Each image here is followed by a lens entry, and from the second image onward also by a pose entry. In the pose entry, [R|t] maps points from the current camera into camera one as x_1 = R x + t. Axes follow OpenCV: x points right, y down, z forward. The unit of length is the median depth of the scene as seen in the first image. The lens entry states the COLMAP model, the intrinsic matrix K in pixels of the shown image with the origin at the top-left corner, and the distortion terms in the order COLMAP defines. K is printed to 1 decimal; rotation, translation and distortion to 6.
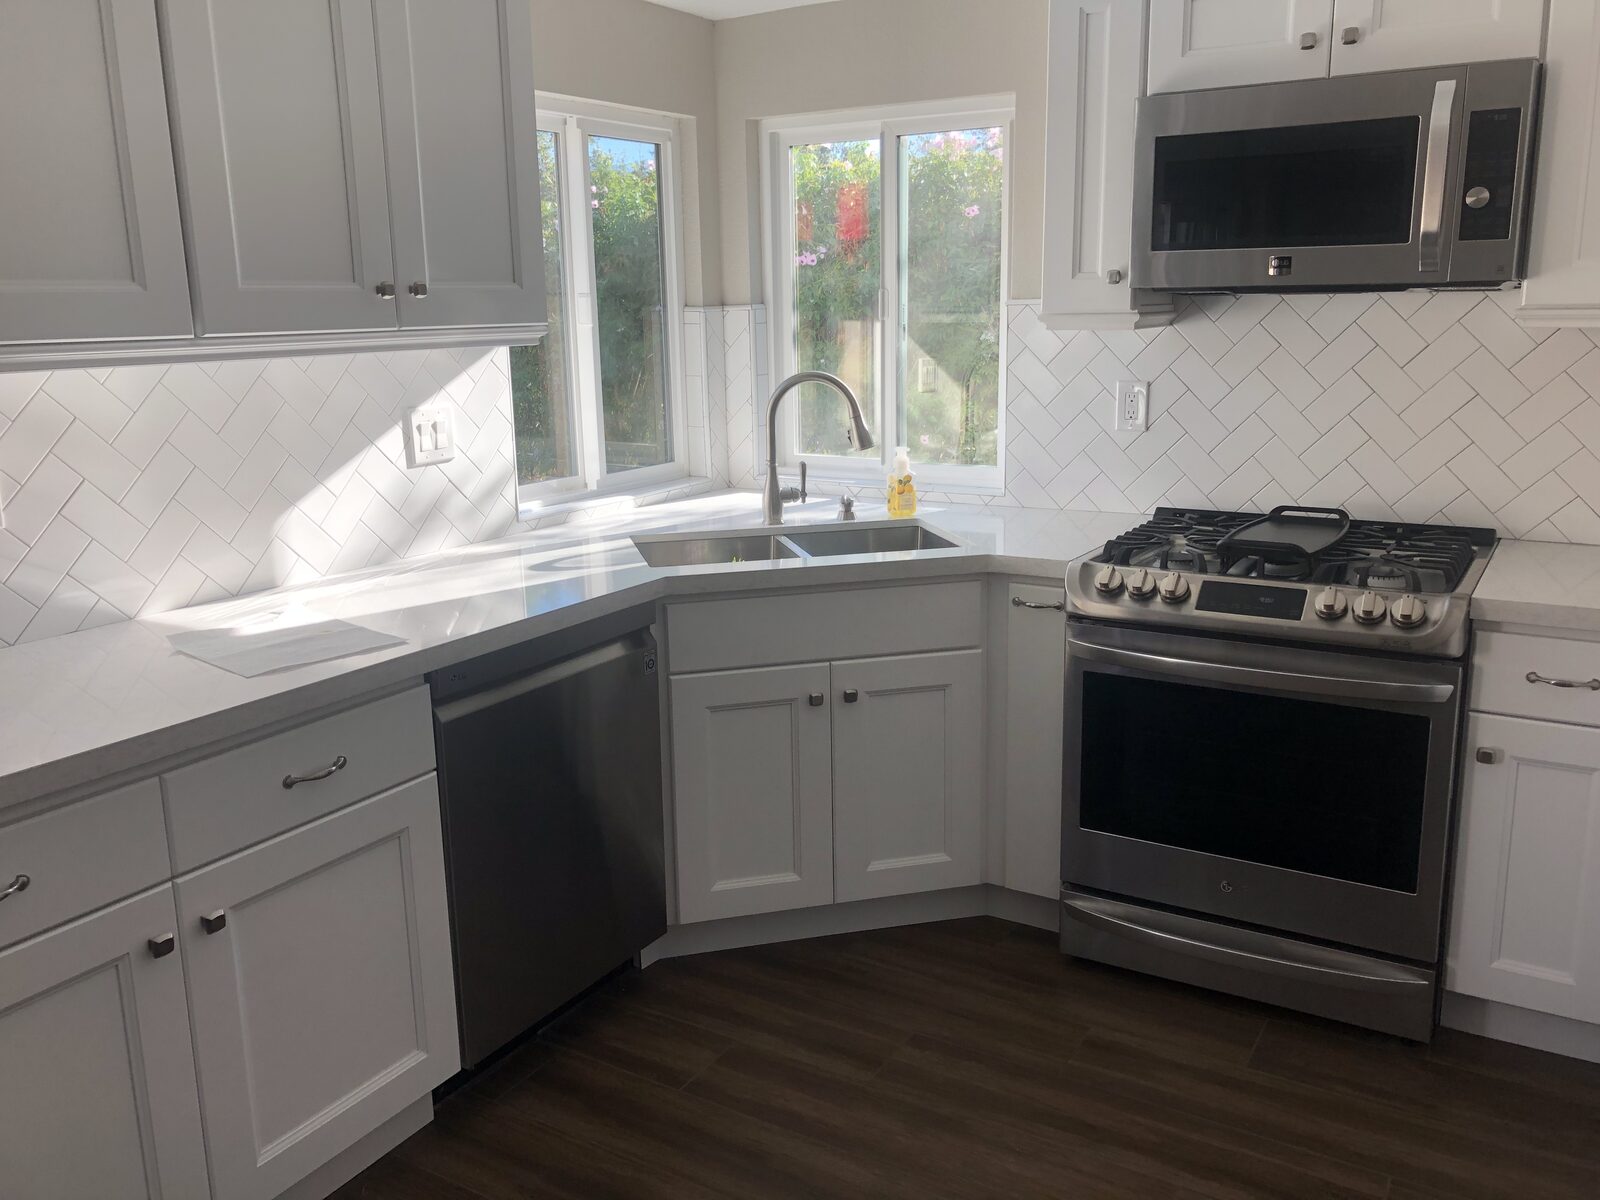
lens RADIAL K [[1318.3, 0, 802.1], [0, 1318.3, 592.4], [0, 0, 1]] dist [0.056576, -0.065898]
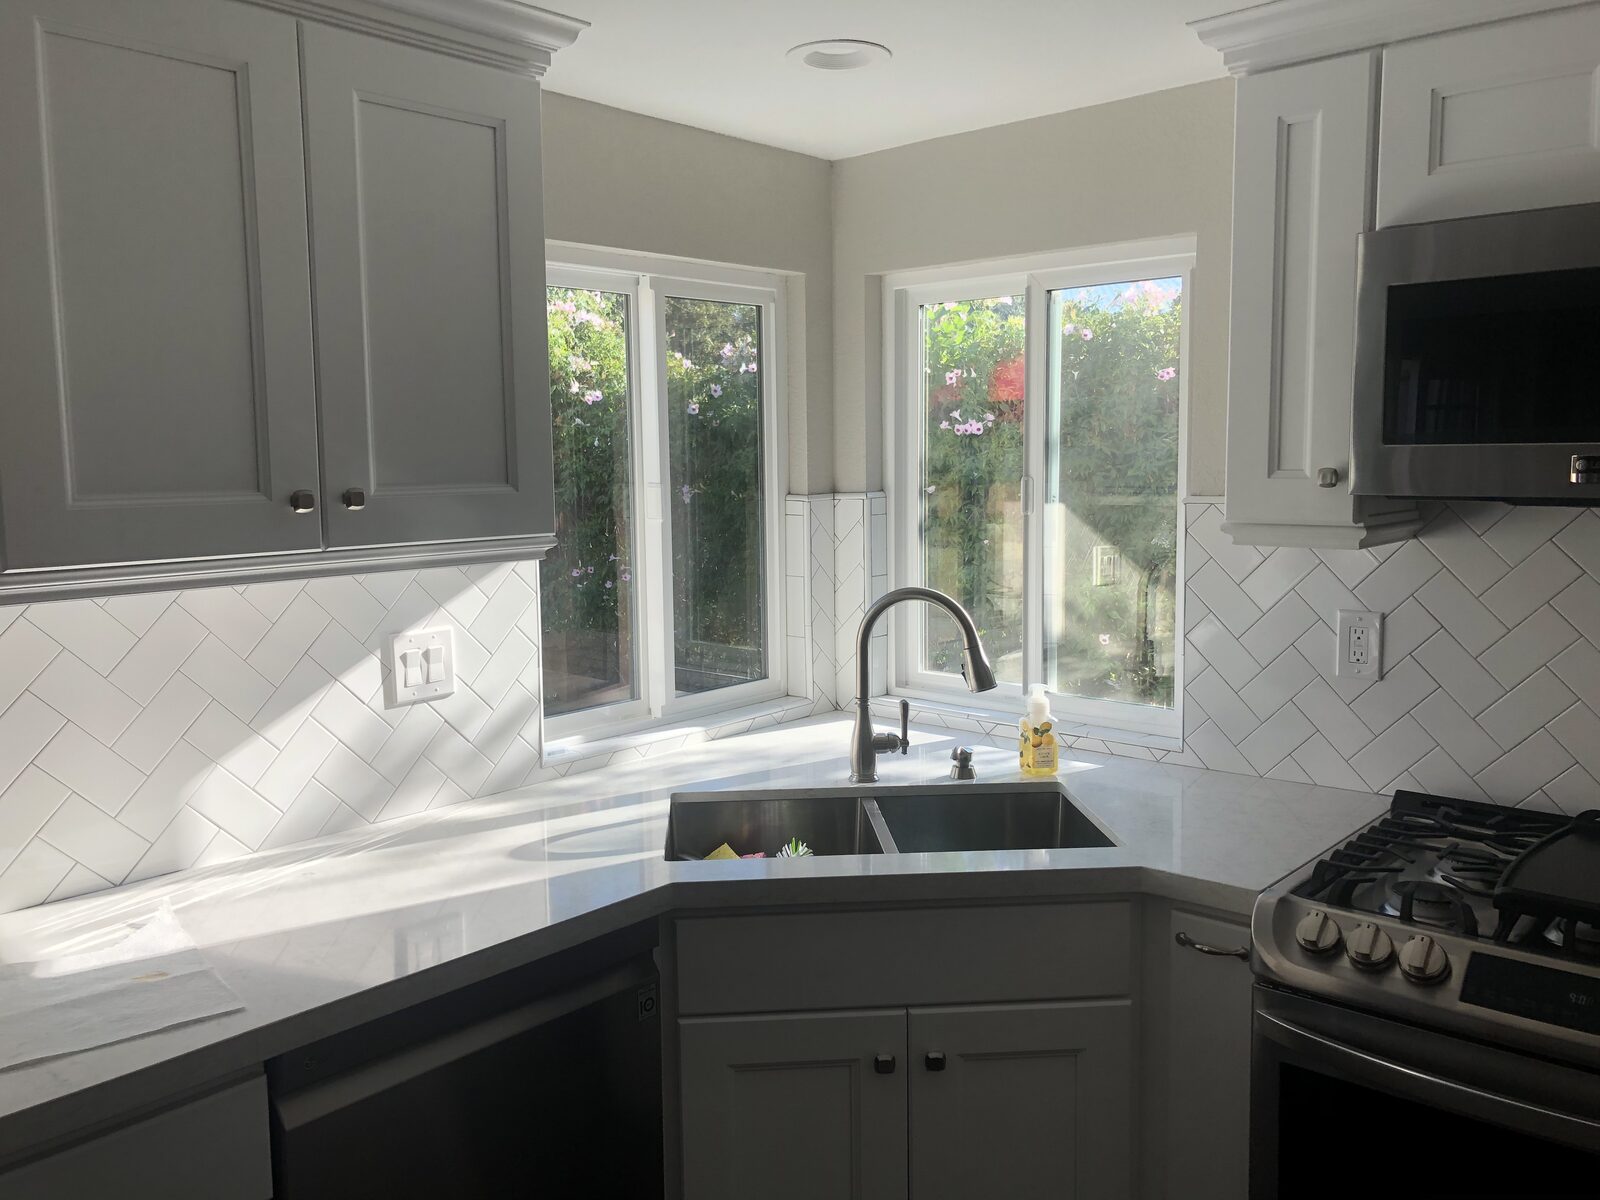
lens RADIAL K [[1318.3, 0, 794.0], [0, 1318.3, 600.6], [0, 0, 1]] dist [0.056576, -0.065898]
pose [[0.985425, 0.023866, -0.168429, 0.071013], [-0.041100, 0.994179, -0.099592, -0.085732], [0.165072, 0.105063, 0.980670, 0.249054]]
